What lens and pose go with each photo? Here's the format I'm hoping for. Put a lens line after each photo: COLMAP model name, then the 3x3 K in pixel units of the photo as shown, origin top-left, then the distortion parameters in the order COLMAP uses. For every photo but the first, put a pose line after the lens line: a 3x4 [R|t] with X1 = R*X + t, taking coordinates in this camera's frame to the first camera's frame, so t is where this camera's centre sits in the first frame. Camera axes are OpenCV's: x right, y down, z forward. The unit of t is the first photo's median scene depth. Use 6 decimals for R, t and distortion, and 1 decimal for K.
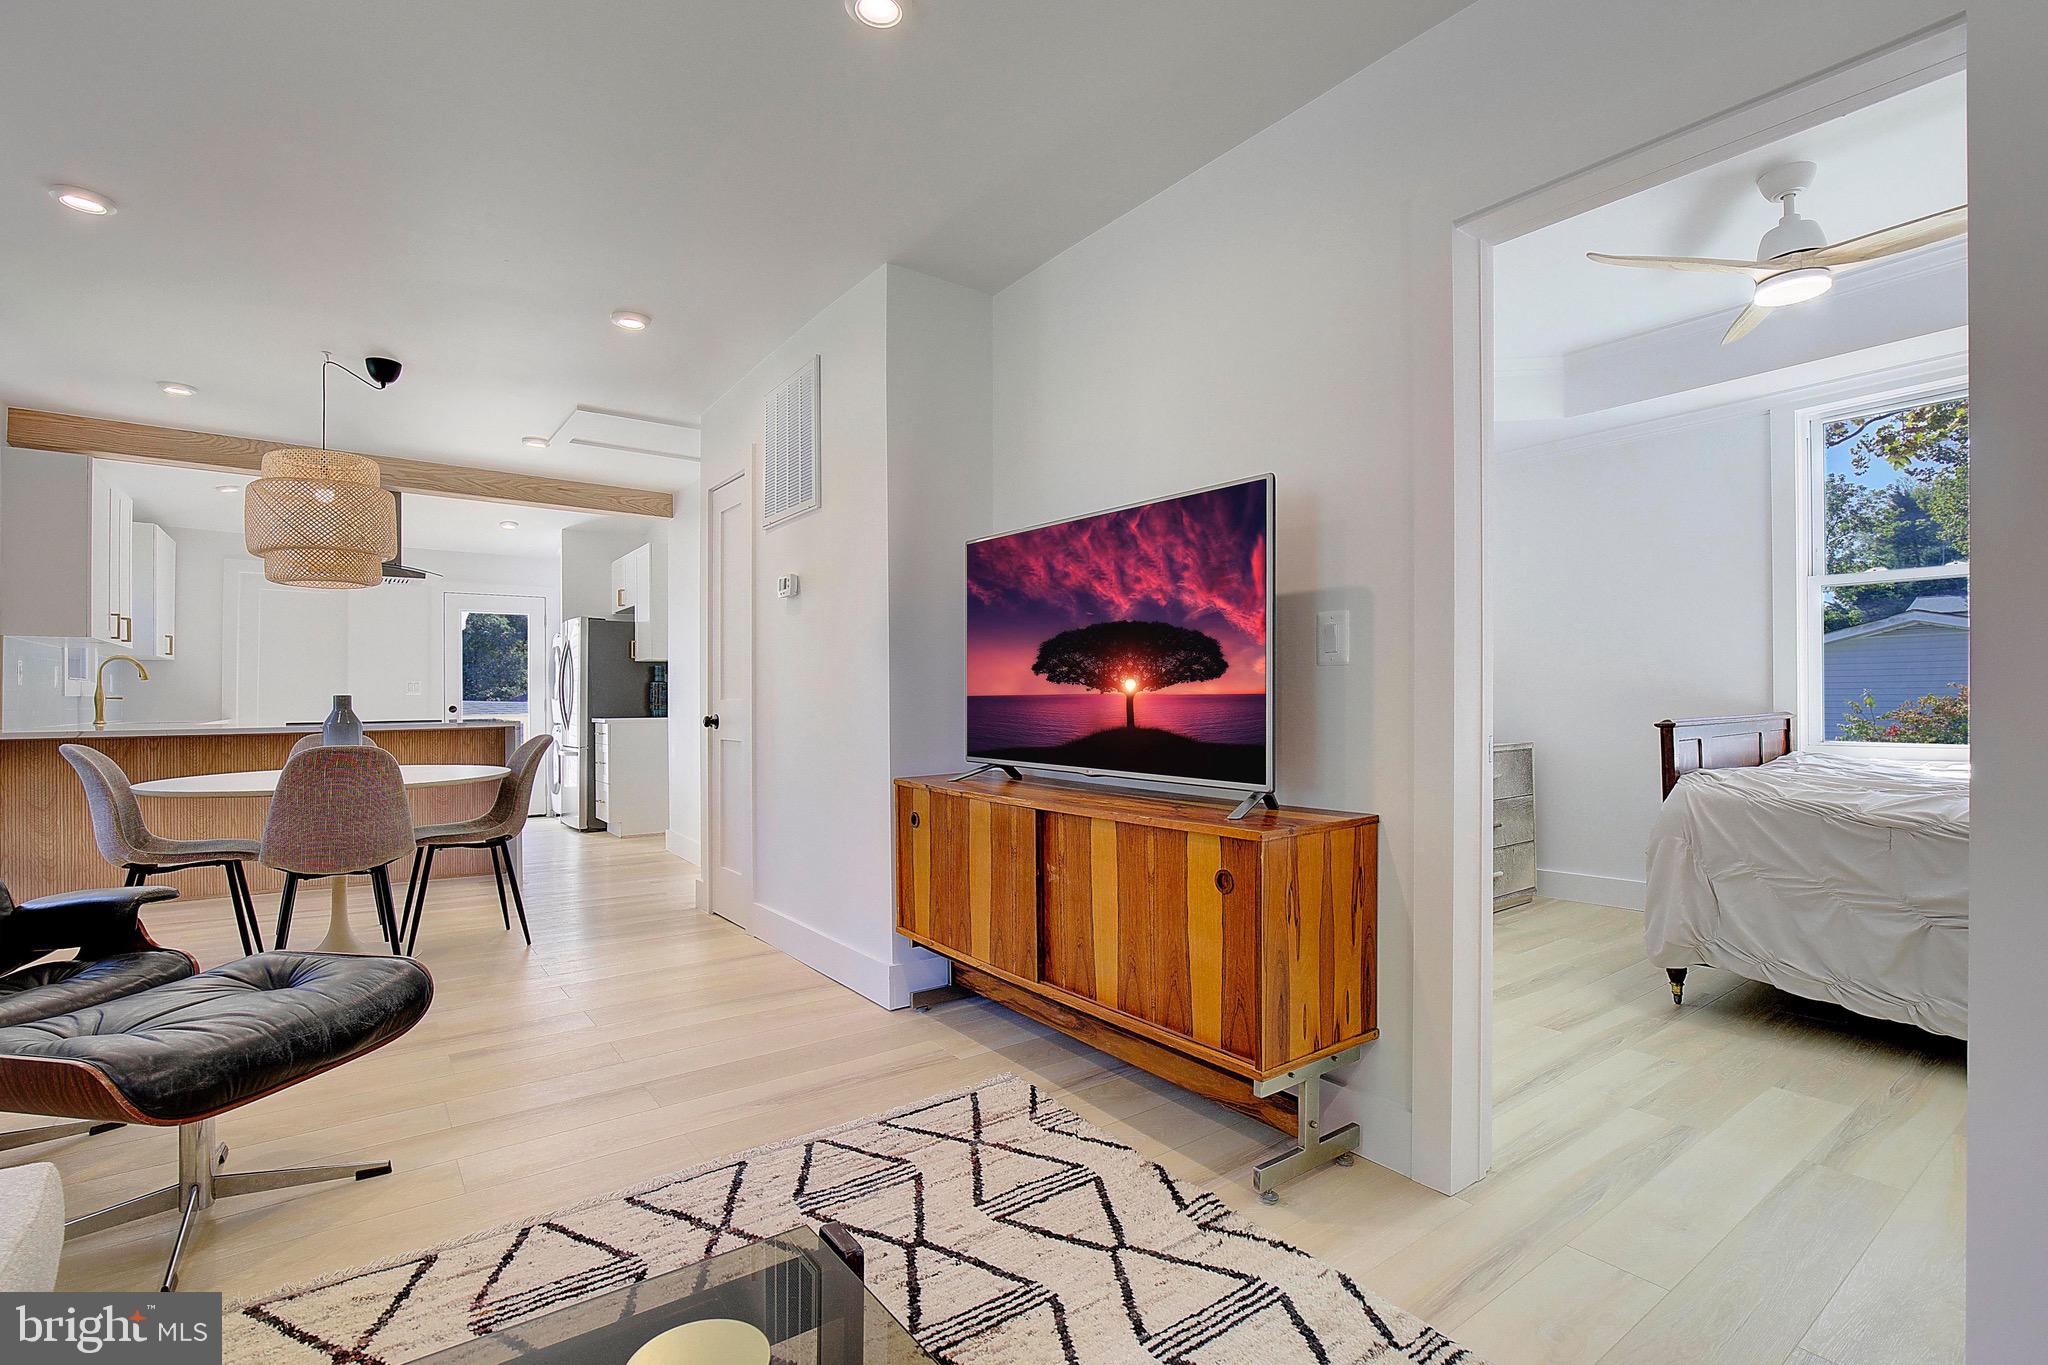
lens RADIAL K [[948.8, 0, 1026.0], [0, 948.8, 701.5], [0, 0, 1]] dist [-0.032432, 0.004704]
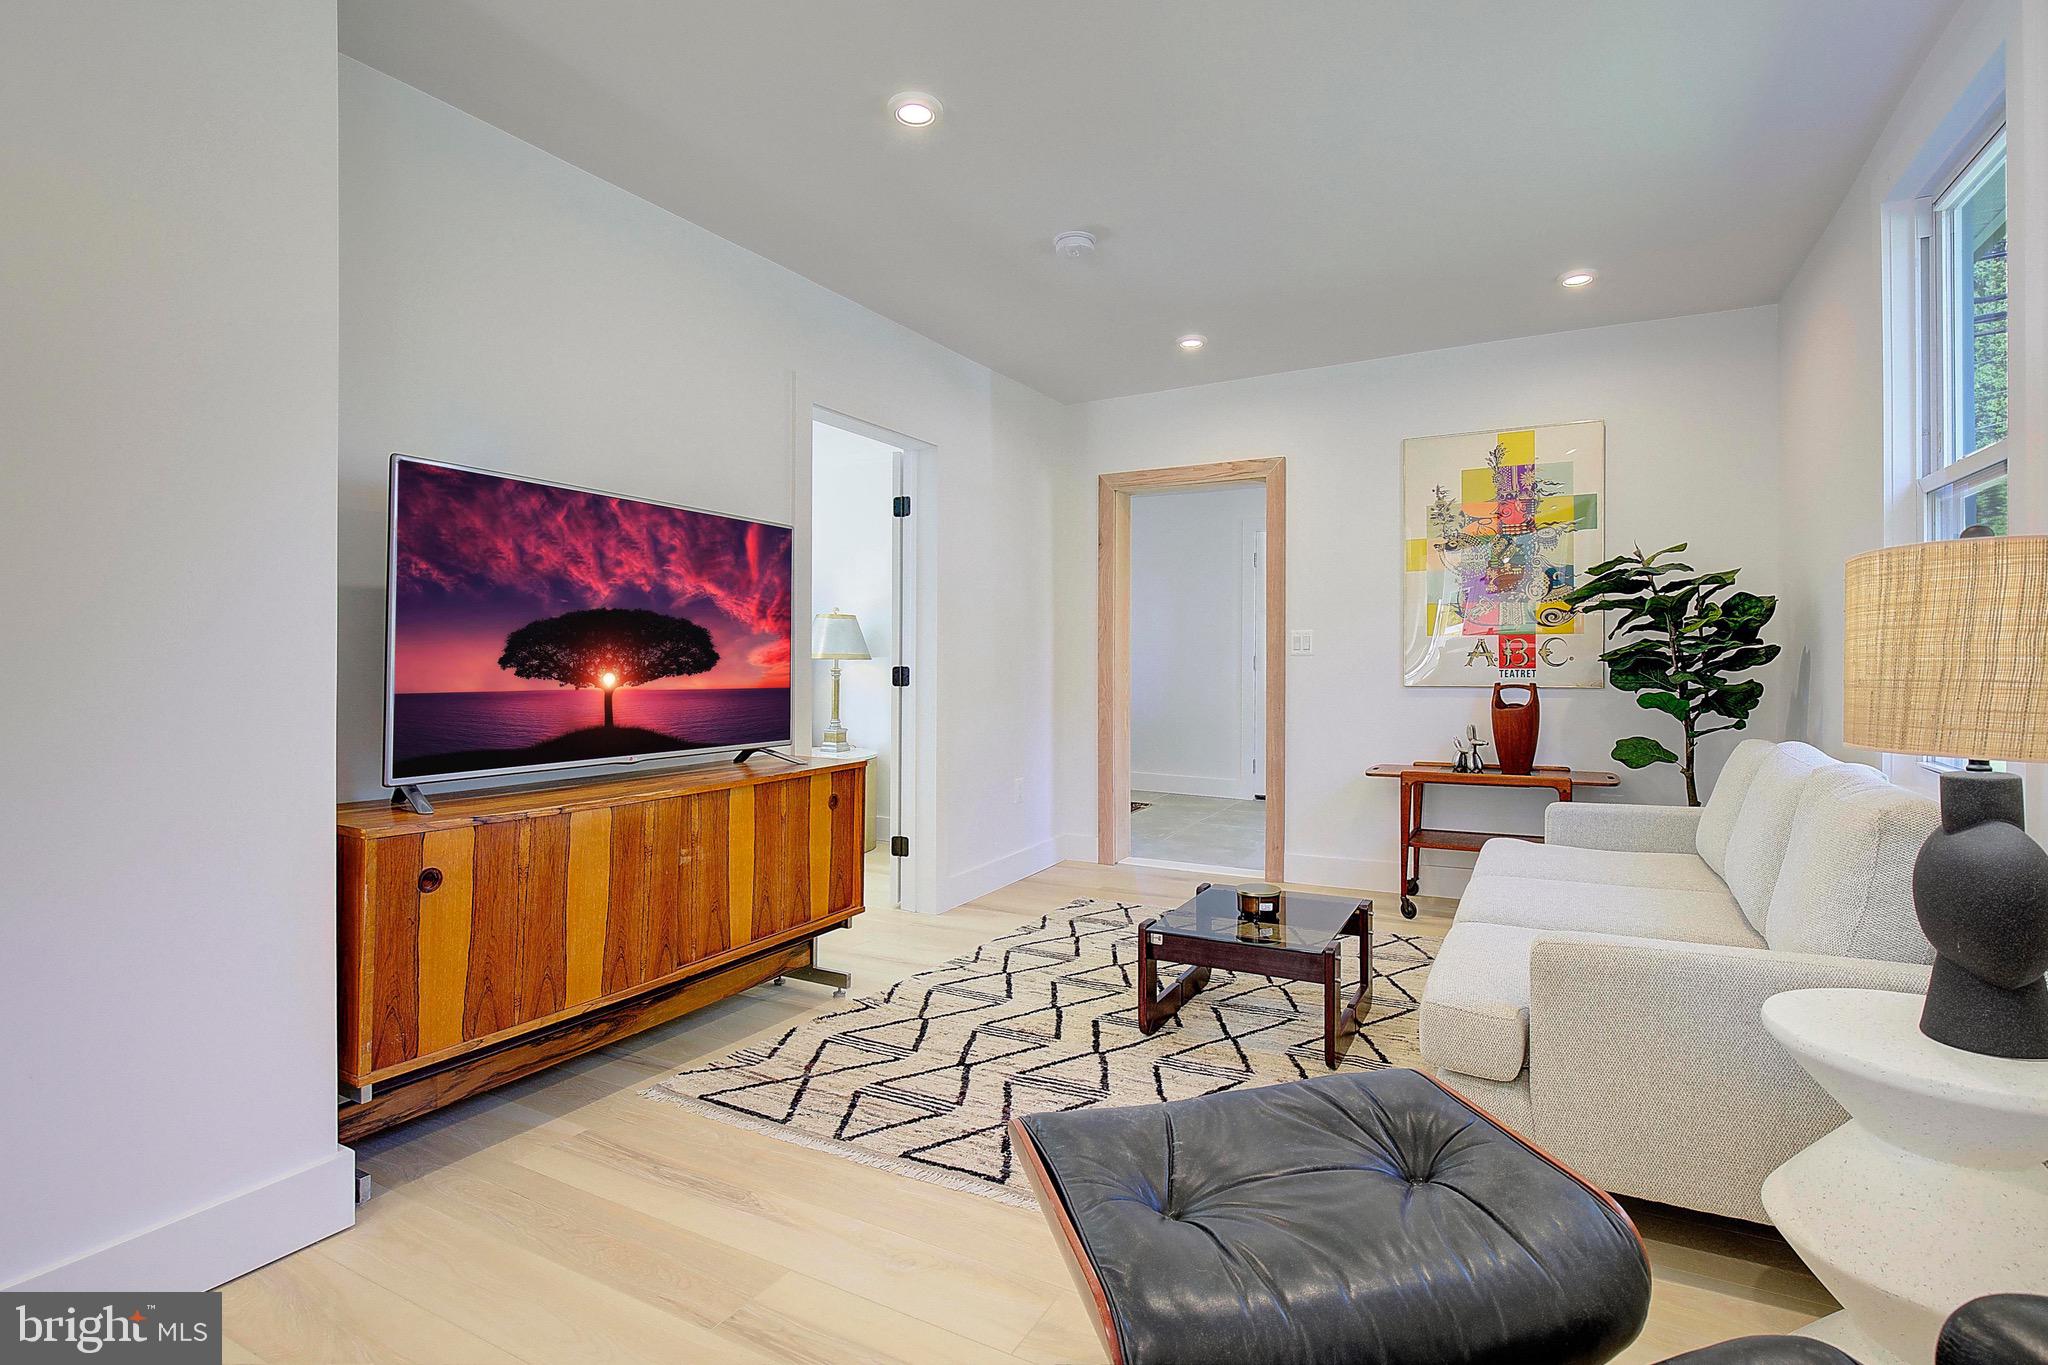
lens RADIAL K [[948.8, 0, 1047.7], [0, 948.8, 660.7], [0, 0, 1]] dist [-0.032432, 0.004704]
pose [[-0.422979, 0.006434, 0.906117, -1.089616], [0.008684, 0.999958, -0.003047, -0.025049], [-0.906098, 0.006580, -0.423017, 1.094777]]
